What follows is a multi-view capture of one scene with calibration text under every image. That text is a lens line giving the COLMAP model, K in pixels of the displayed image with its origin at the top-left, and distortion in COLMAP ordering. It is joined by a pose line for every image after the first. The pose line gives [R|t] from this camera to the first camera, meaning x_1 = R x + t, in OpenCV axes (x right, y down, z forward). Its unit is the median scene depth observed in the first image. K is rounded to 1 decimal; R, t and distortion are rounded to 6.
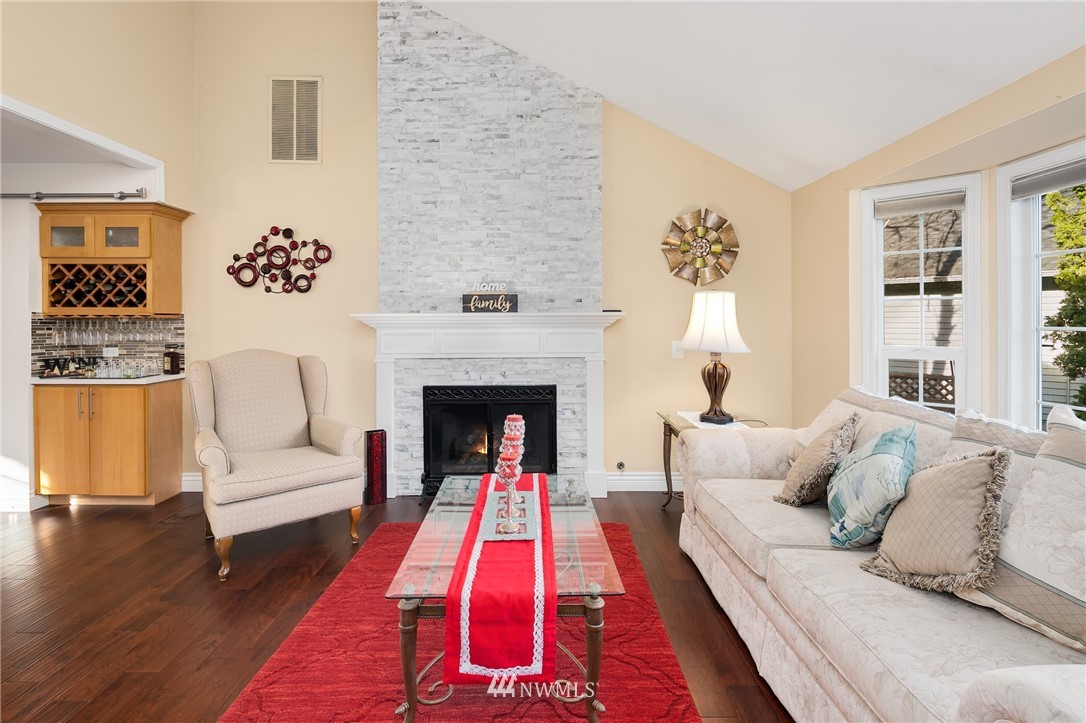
lens RADIAL K [[525.6, 0, 538.8], [0, 525.6, 323.5], [0, 0, 1]] dist [-0.000876, -0.000525]
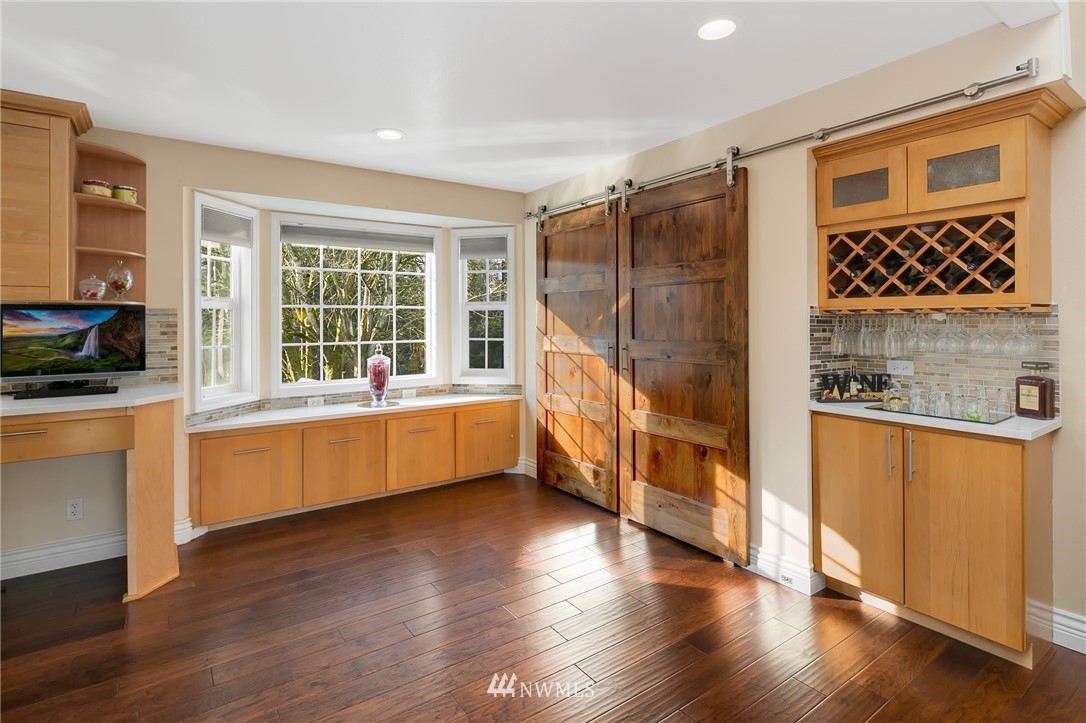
lens RADIAL K [[528.5, 0, 537.4], [0, 528.5, 319.0], [0, 0, 1]] dist [-0.001268, -0.000785]
pose [[0.574889, -0.002595, -0.818227, -0.557146], [0.001465, 0.999997, -0.002142, -0.003582], [0.818230, 0.000032, 0.574891, 0.281201]]
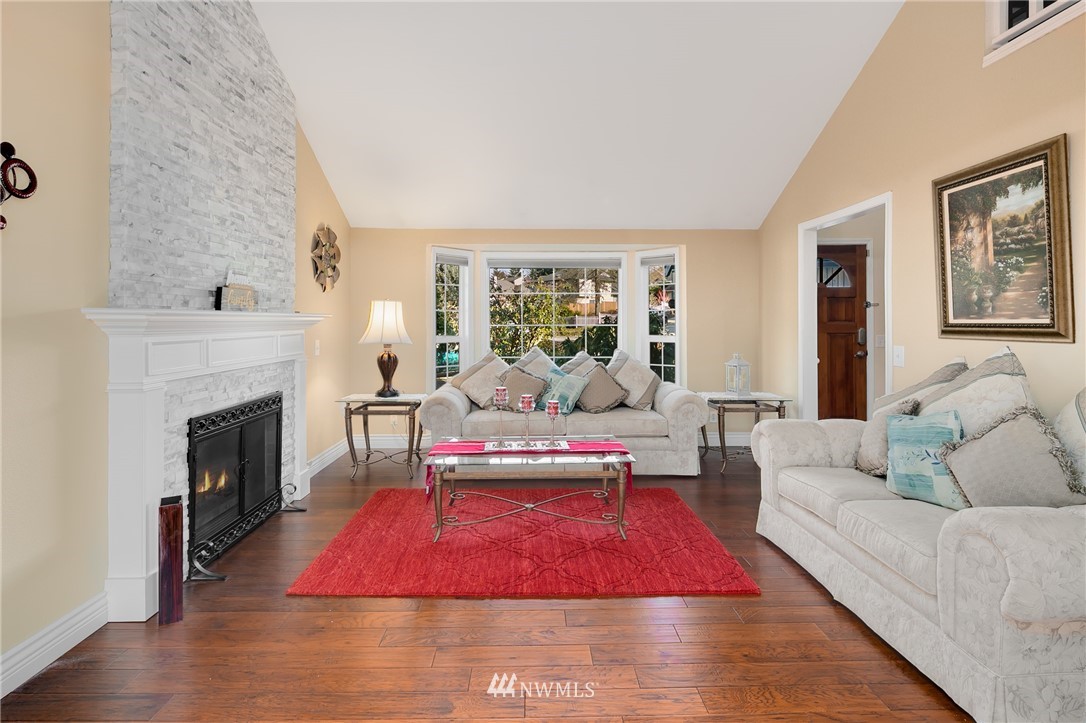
lens RADIAL K [[528.5, 0, 537.4], [0, 528.5, 319.0], [0, 0, 1]] dist [-0.001268, -0.000785]
pose [[-0.024468, 0.005768, 0.999684, -0.900663], [-0.000207, 0.999983, -0.005775, -0.004940], [-0.999701, -0.000349, -0.024467, 0.558690]]
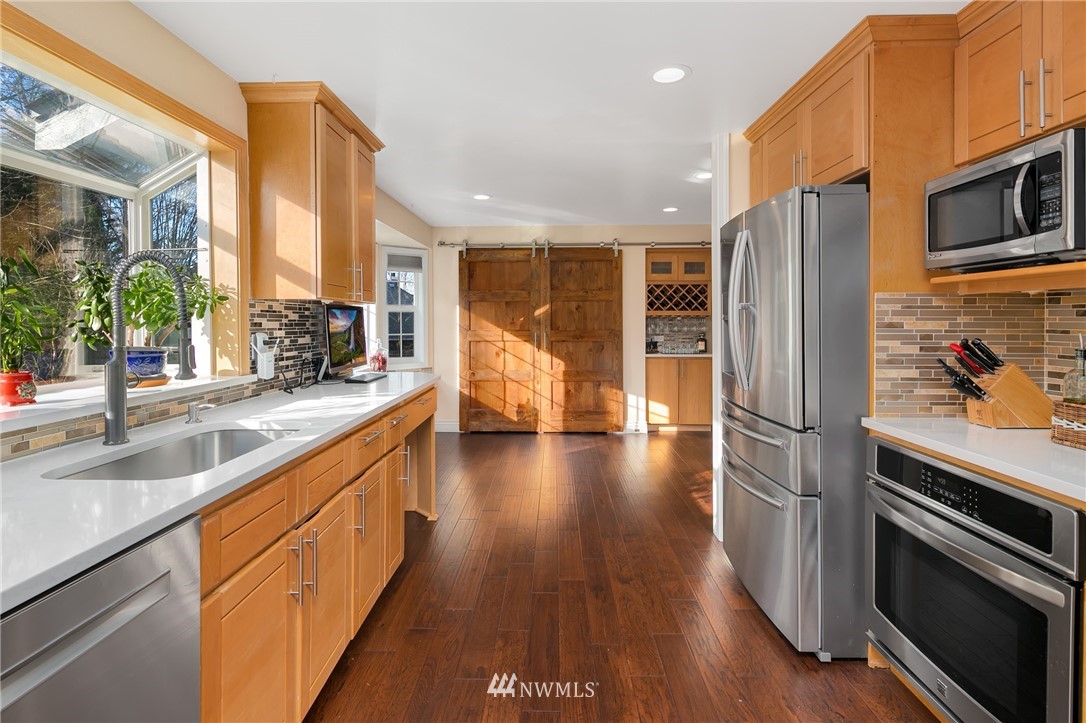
lens RADIAL K [[528.5, 0, 537.4], [0, 528.5, 319.0], [0, 0, 1]] dist [-0.001268, -0.000785]
pose [[0.999621, -0.000031, -0.027511, -1.165306], [-0.000118, 0.999985, -0.005418, 0.003103], [0.027511, 0.005420, 0.999607, -0.620628]]
